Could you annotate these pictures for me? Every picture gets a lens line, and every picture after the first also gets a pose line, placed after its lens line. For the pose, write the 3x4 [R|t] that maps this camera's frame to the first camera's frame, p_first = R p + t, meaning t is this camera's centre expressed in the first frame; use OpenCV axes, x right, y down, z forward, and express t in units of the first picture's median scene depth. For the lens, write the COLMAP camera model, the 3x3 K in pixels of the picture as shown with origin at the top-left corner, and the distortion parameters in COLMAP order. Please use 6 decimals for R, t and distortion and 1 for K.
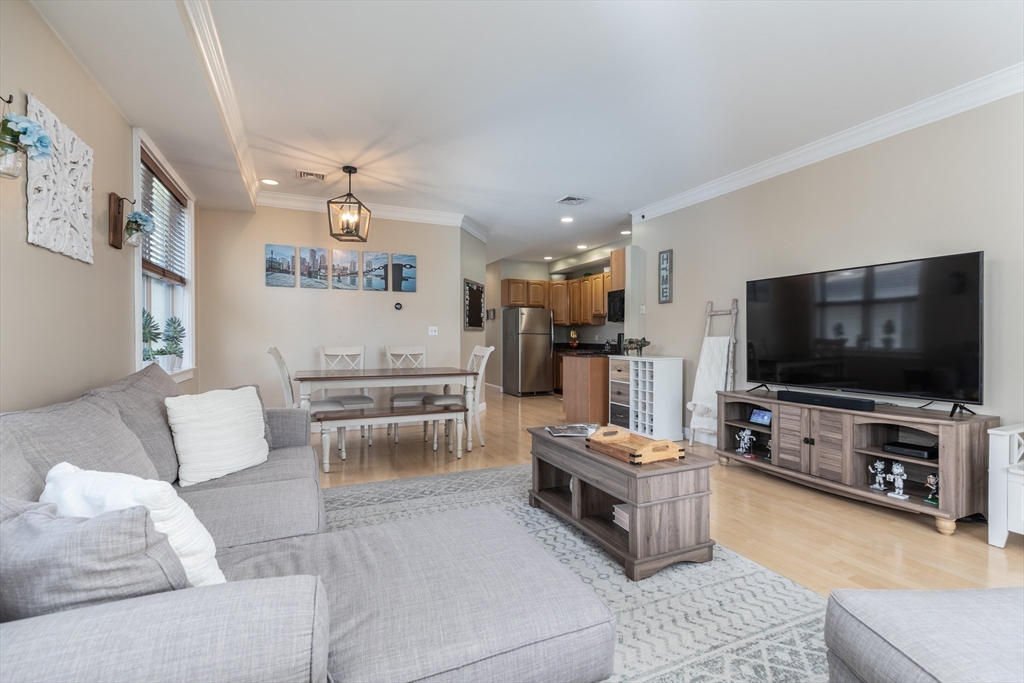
lens RADIAL K [[463.3, 0, 512.0], [0, 463.3, 341.5], [0, 0, 1]] dist [0.000269, -0.005800]
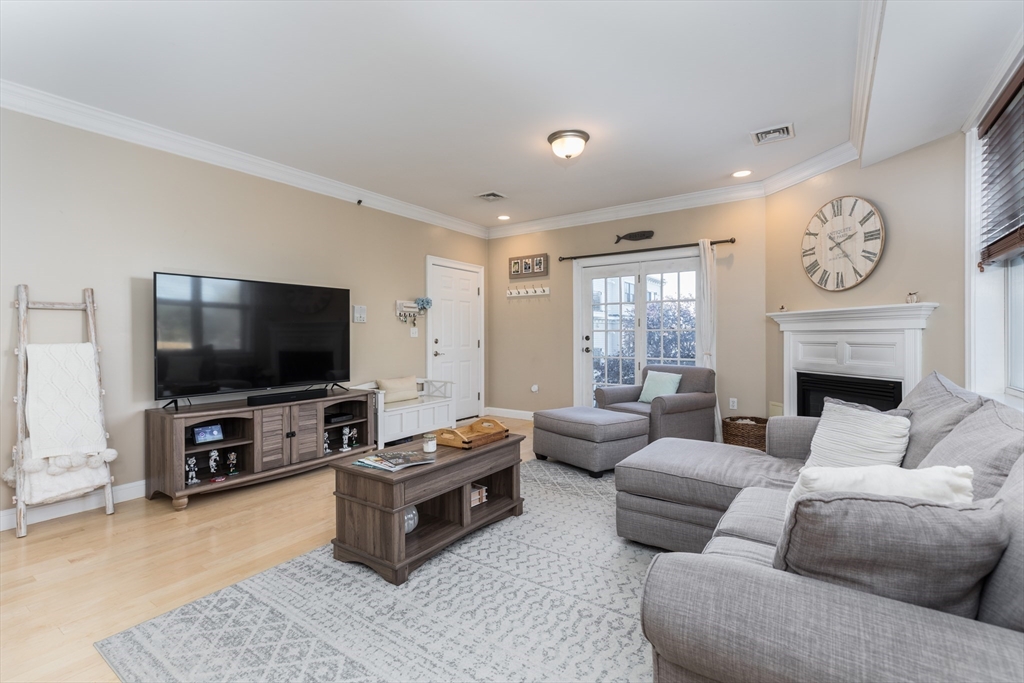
lens RADIAL K [[463.3, 0, 512.0], [0, 463.3, 341.5], [0, 0, 1]] dist [0.000269, -0.005800]
pose [[-0.513431, -0.006359, 0.858107, -0.613331], [0.015324, 0.999745, 0.016577, -0.021485], [-0.857994, 0.021661, -0.513203, 1.145630]]
